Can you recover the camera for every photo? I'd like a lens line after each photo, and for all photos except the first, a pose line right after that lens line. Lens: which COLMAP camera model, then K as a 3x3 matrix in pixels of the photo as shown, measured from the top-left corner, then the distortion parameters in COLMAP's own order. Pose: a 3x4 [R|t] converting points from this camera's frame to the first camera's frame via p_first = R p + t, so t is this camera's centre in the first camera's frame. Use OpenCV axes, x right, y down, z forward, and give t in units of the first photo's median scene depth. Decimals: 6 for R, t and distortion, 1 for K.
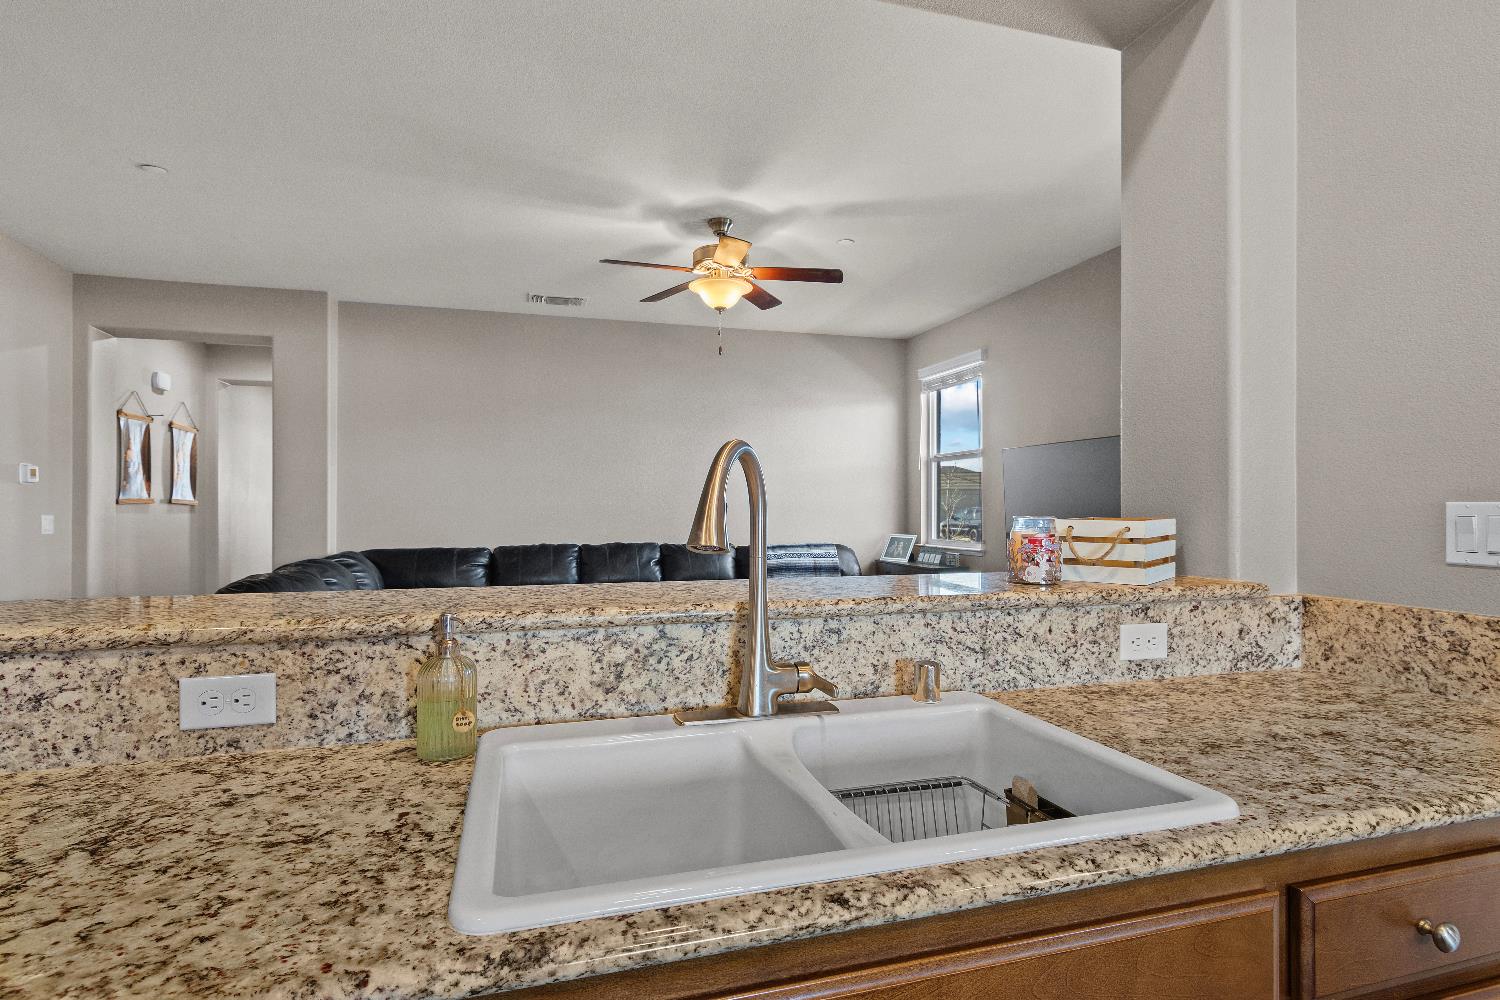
lens RADIAL K [[767.1, 0, 753.2], [0, 767.1, 500.3], [0, 0, 1]] dist [0.001941, 0.002398]
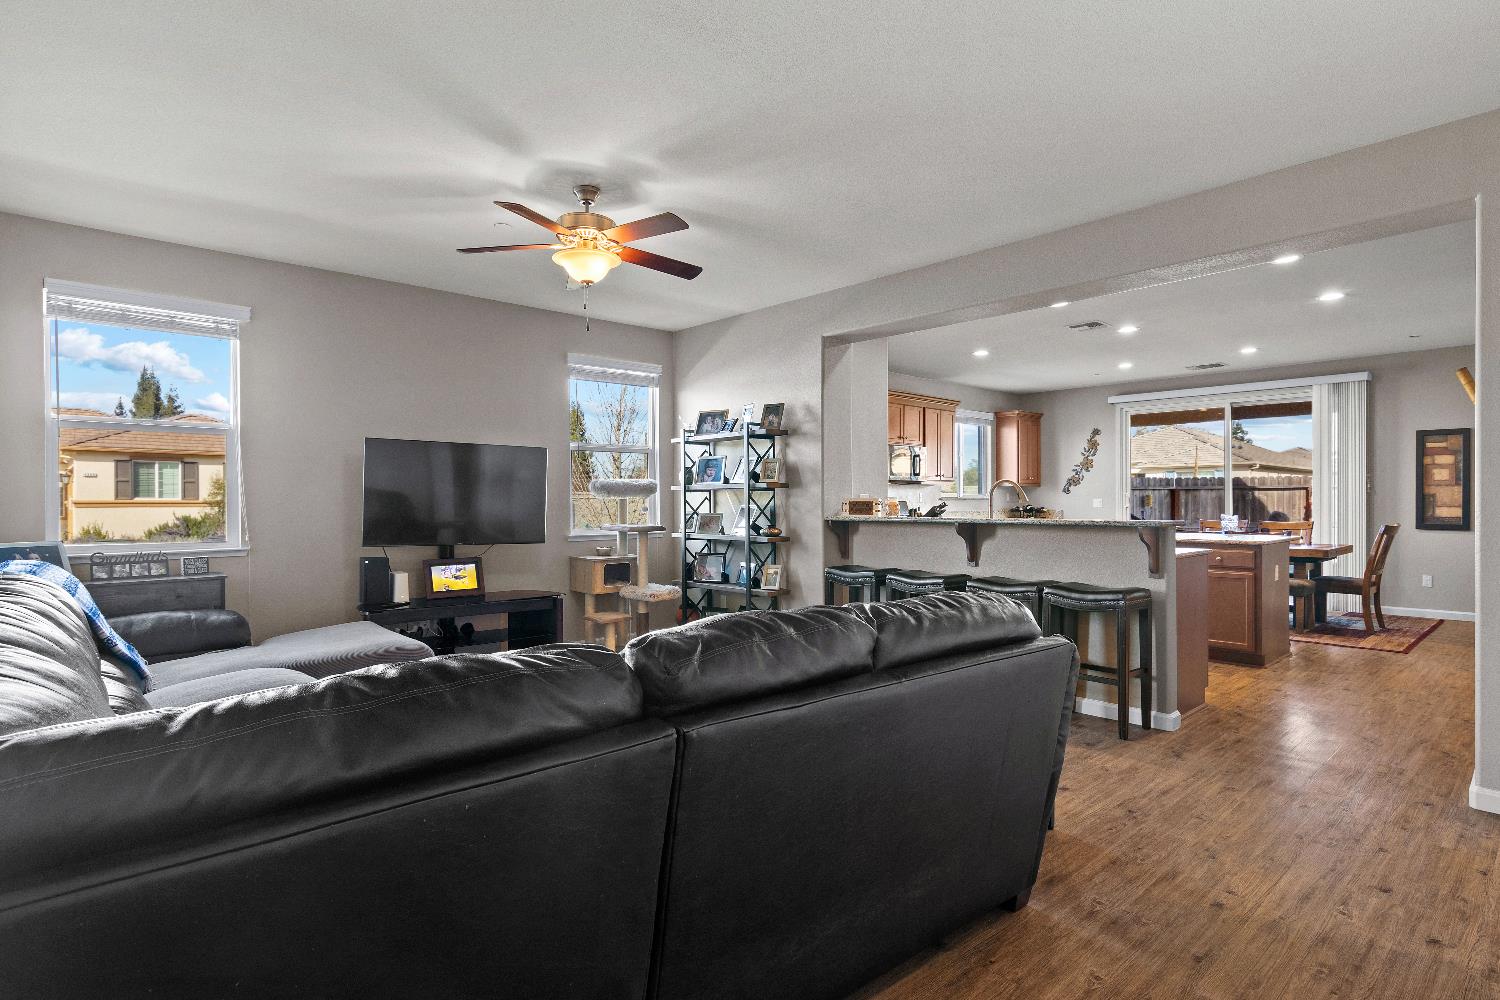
lens RADIAL K [[767.1, 0, 774.1], [0, 767.1, 484.2], [0, 0, 1]] dist [0.001941, 0.002398]
pose [[-0.444490, 0.022789, 0.895494, -0.983975], [-0.002912, 0.999634, -0.026885, 0.023001], [-0.895779, -0.014558, -0.444261, 1.213233]]
